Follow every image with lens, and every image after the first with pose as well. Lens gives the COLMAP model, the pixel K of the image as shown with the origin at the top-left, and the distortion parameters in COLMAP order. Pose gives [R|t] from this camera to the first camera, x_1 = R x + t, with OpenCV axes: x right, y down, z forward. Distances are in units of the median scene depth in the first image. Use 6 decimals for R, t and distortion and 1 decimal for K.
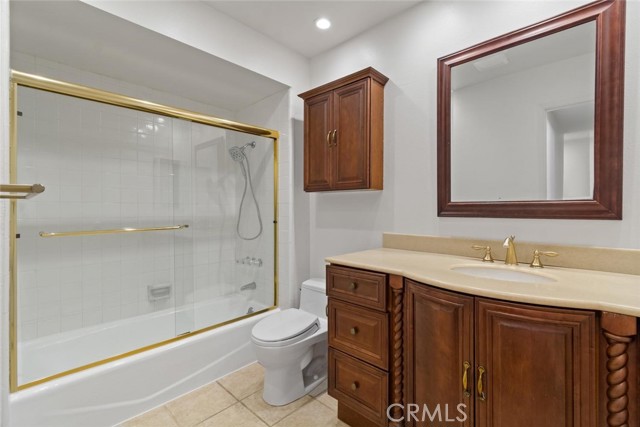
lens RADIAL K [[287.1, 0, 336.0], [0, 287.1, 211.0], [0, 0, 1]] dist [0.002819, 0.000242]
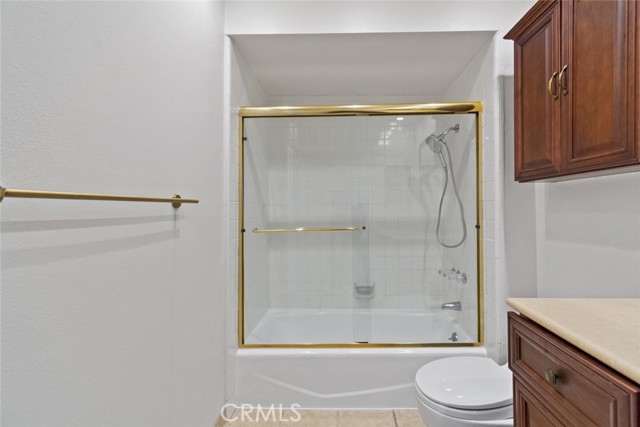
lens RADIAL K [[289.3, 0, 339.4], [0, 289.3, 208.7], [0, 0, 1]] dist [0.010314, 0.000266]
pose [[0.662129, -0.007011, -0.749357, 0.111681], [0.001071, 0.999964, -0.008409, -0.001919], [0.749389, 0.004765, 0.662112, 0.259512]]
